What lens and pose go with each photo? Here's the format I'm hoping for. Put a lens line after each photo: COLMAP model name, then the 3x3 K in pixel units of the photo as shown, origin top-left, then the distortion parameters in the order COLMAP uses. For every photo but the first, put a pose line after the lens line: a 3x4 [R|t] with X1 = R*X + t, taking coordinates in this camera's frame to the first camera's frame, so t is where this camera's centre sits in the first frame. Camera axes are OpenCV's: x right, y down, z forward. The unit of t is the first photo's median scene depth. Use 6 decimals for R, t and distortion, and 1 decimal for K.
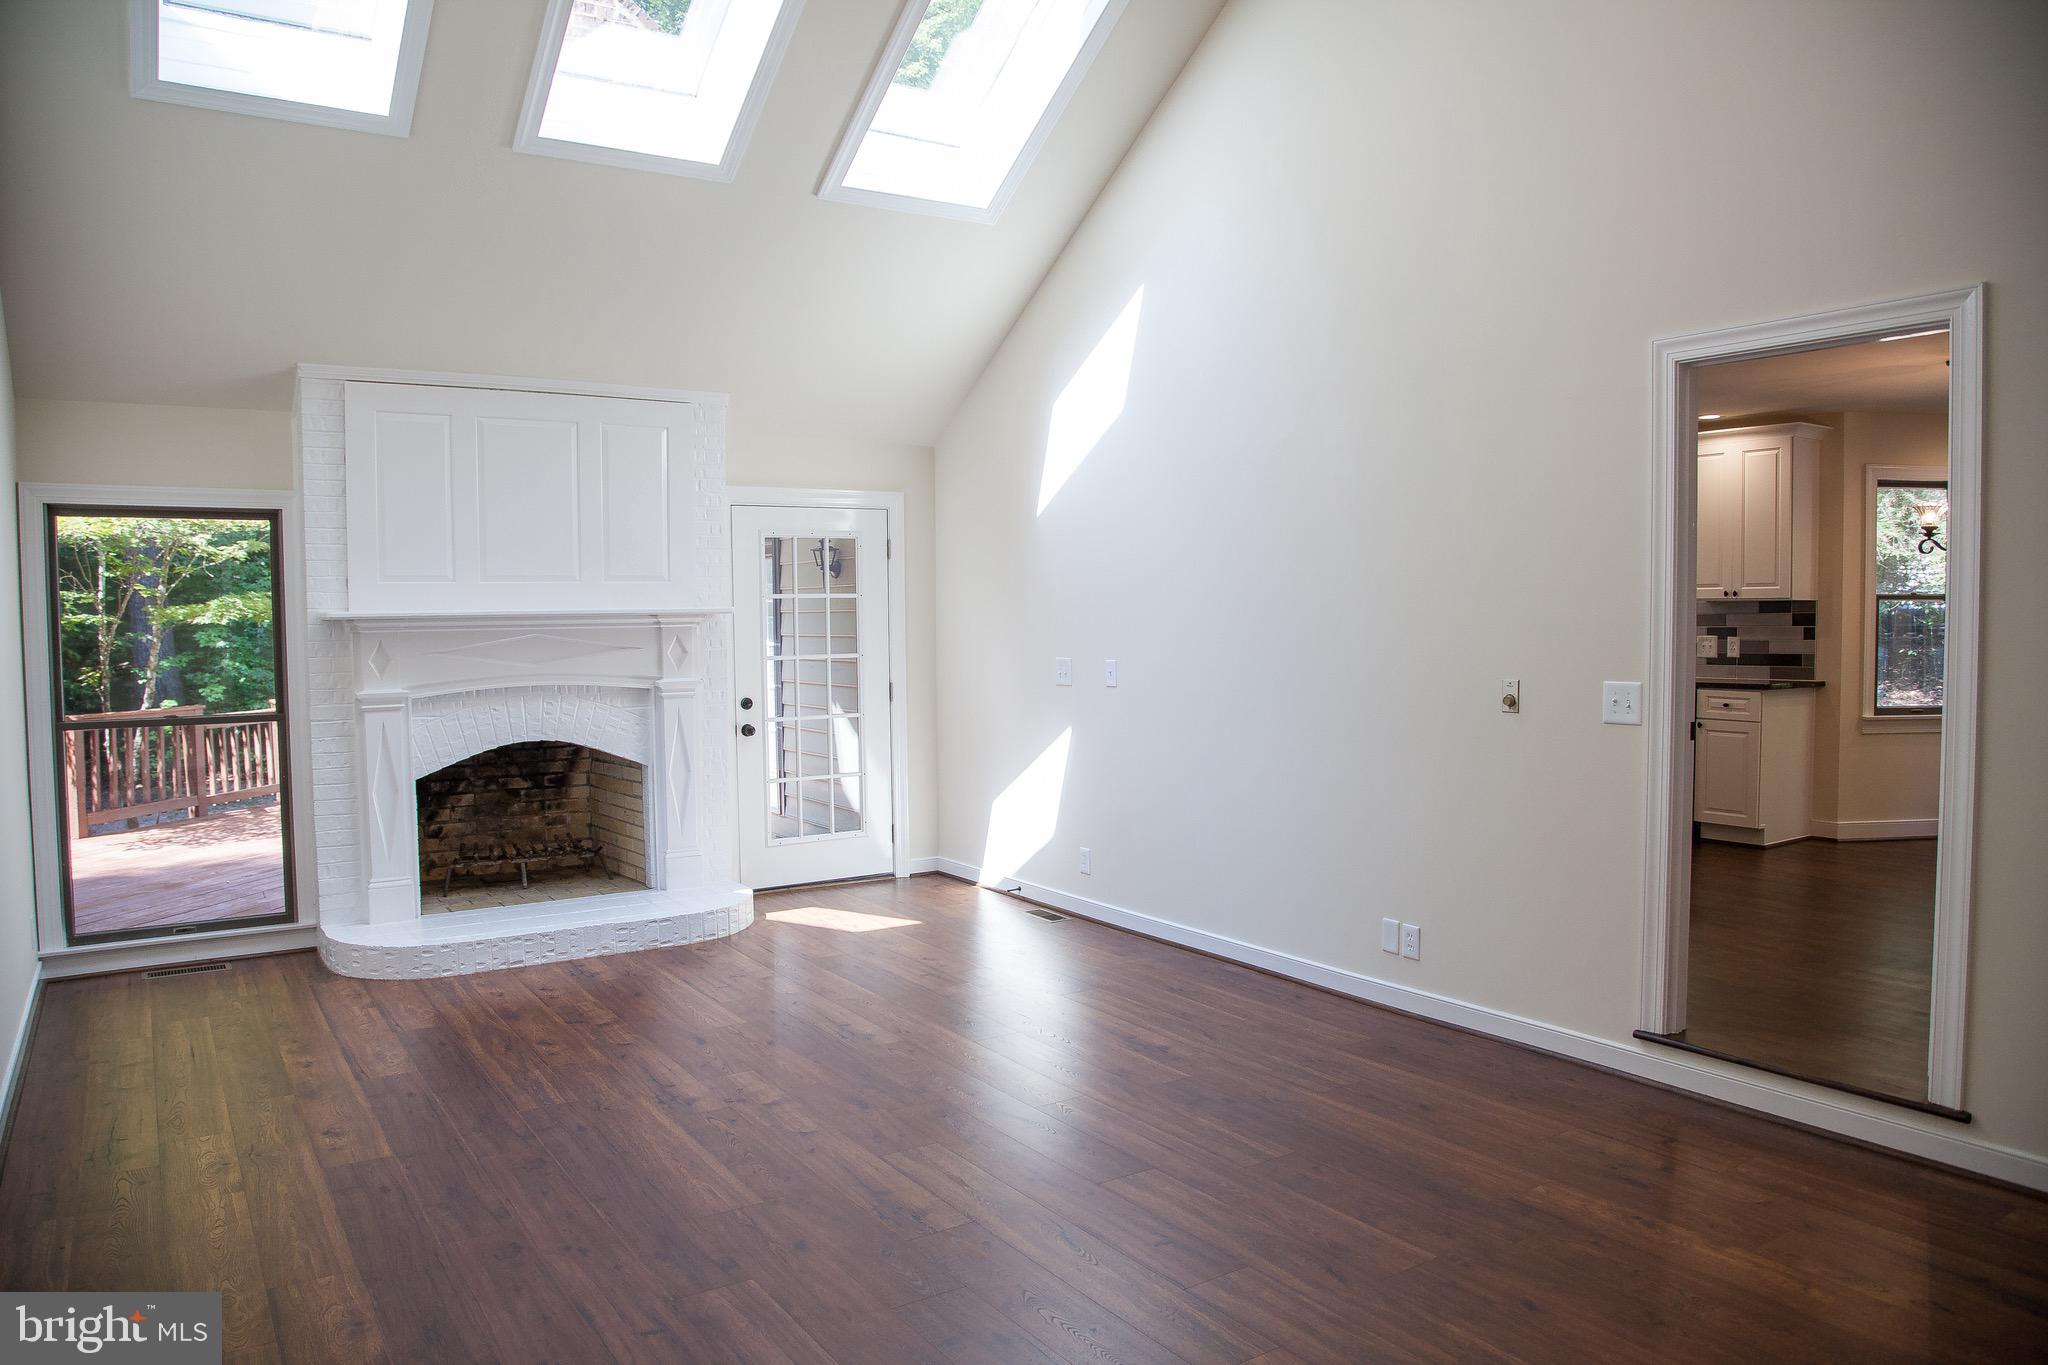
lens RADIAL K [[1406.2, 0, 1024.0], [0, 1406.2, 682.5], [0, 0, 1]] dist [-0.122341, 0.069729]
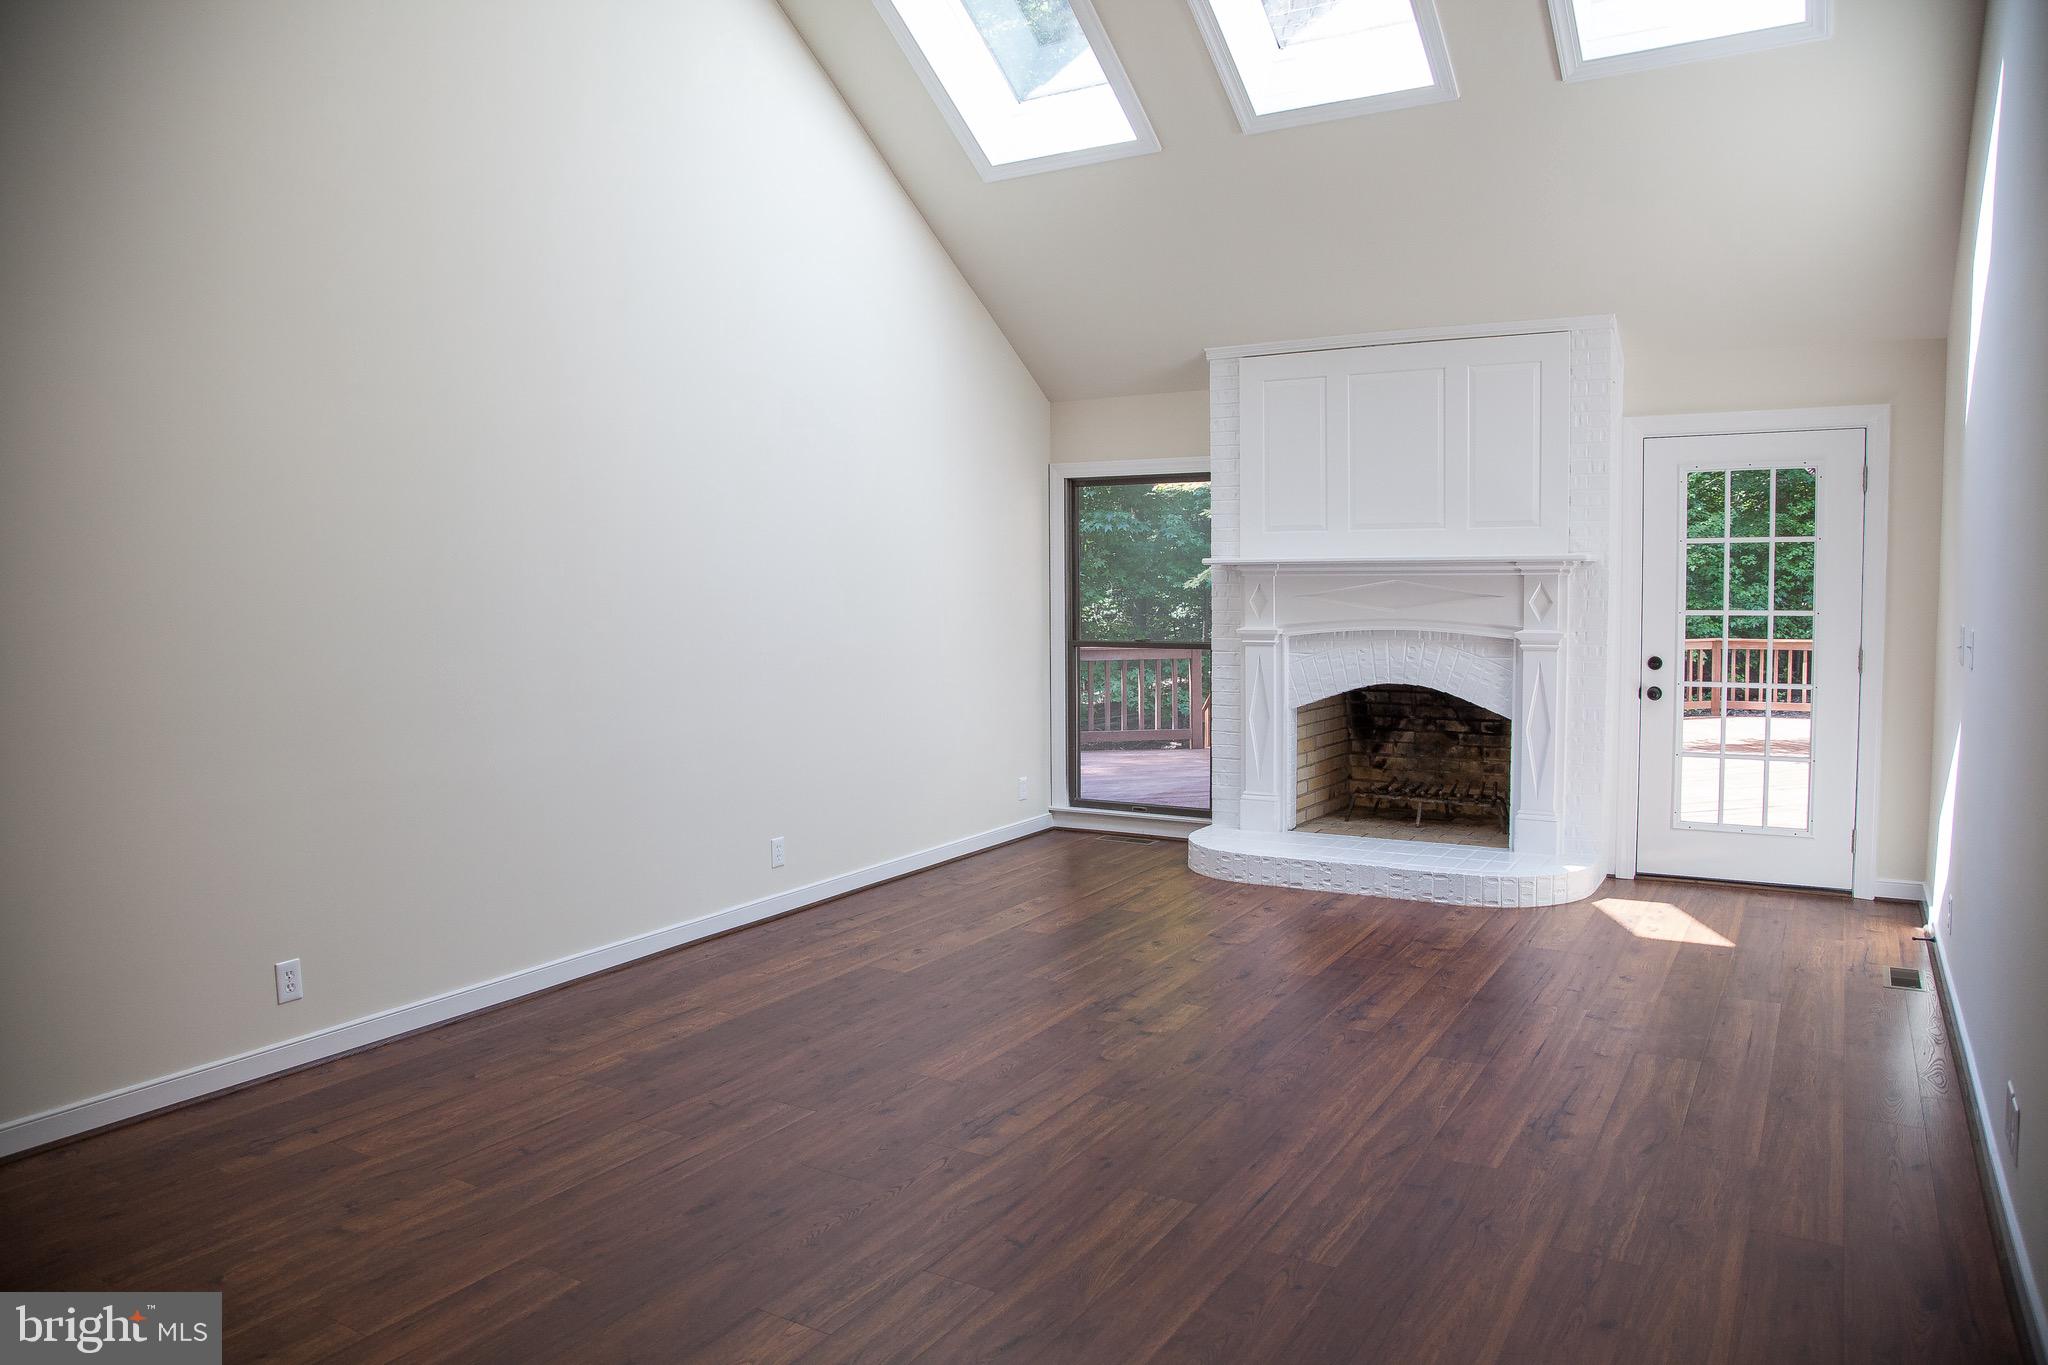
lens RADIAL K [[1406.2, 0, 1024.0], [0, 1406.2, 682.5], [0, 0, 1]] dist [-0.122341, 0.069729]
pose [[0.427473, 0.076036, -0.900825, 0.440960], [-0.037411, 0.997091, 0.066409, -0.016475], [0.903254, 0.005313, 0.429074, 0.288582]]
